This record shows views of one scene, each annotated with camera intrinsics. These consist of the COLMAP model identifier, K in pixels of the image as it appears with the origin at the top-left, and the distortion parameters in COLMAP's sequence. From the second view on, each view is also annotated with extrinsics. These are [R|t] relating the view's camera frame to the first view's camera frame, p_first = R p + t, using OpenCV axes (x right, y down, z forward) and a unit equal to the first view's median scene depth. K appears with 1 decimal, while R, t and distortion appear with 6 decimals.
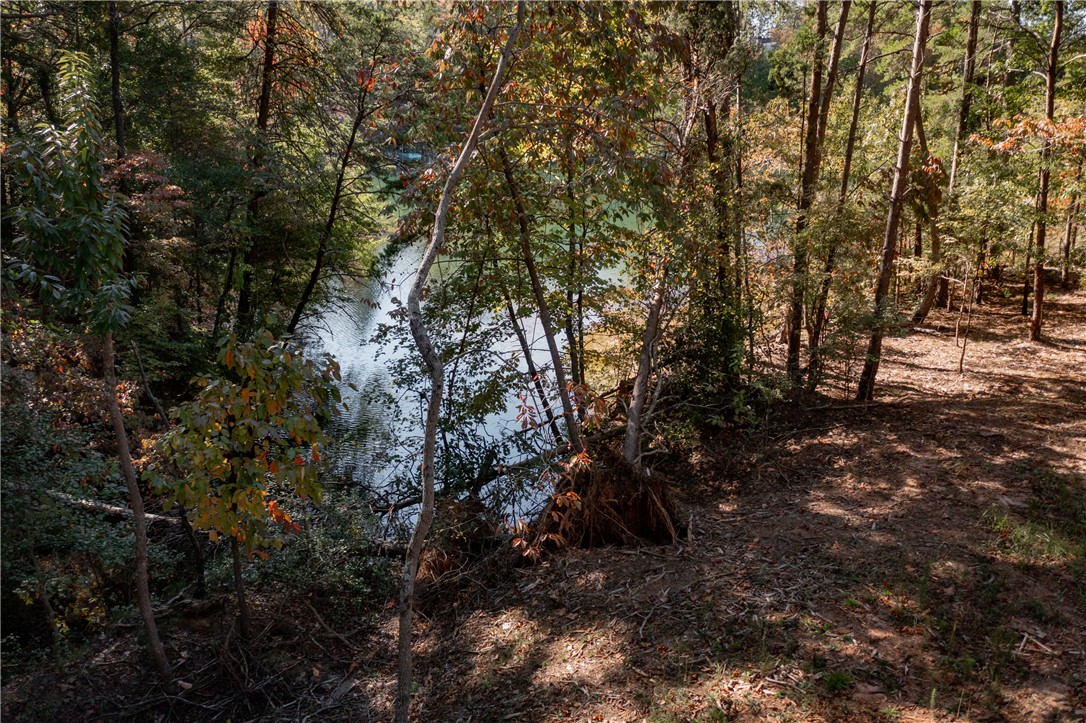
lens RADIAL K [[856.2, 0, 543.0], [0, 856.2, 361.5], [0, 0, 1]] dist [-0.020696, 0.002233]
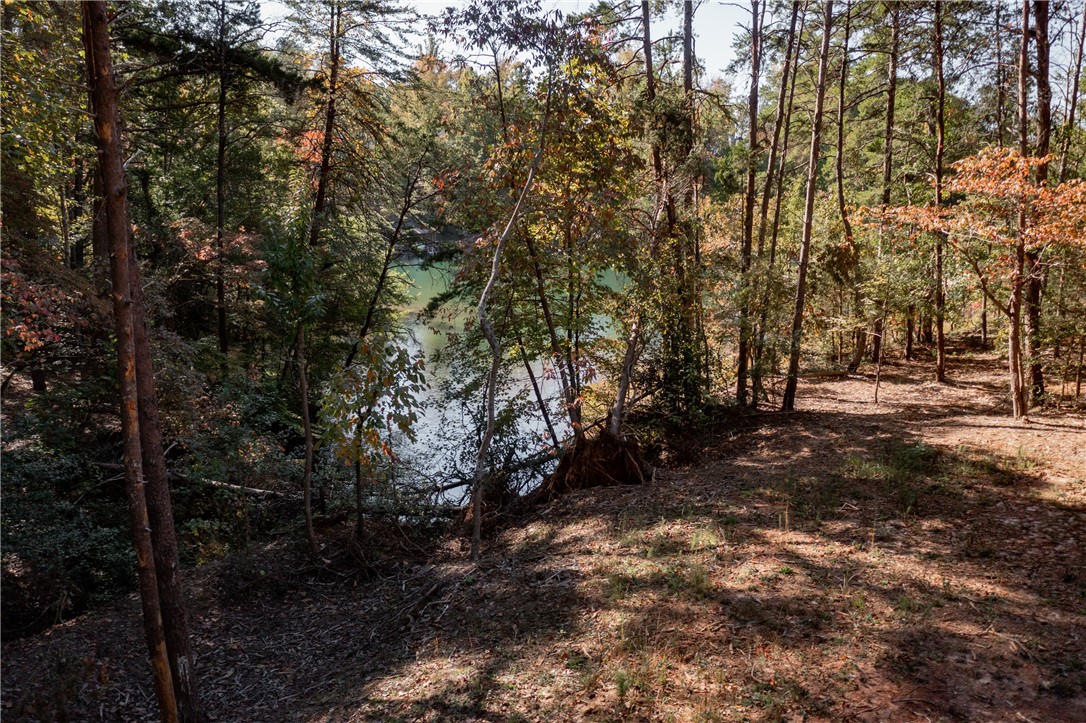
lens RADIAL K [[856.2, 0, 543.0], [0, 856.2, 361.5], [0, 0, 1]] dist [-0.020696, 0.002233]
pose [[0.999972, -0.001069, 0.007409, -0.018362], [0.001841, 0.994481, -0.104900, 0.091959], [-0.007256, 0.104911, 0.994455, -0.297036]]
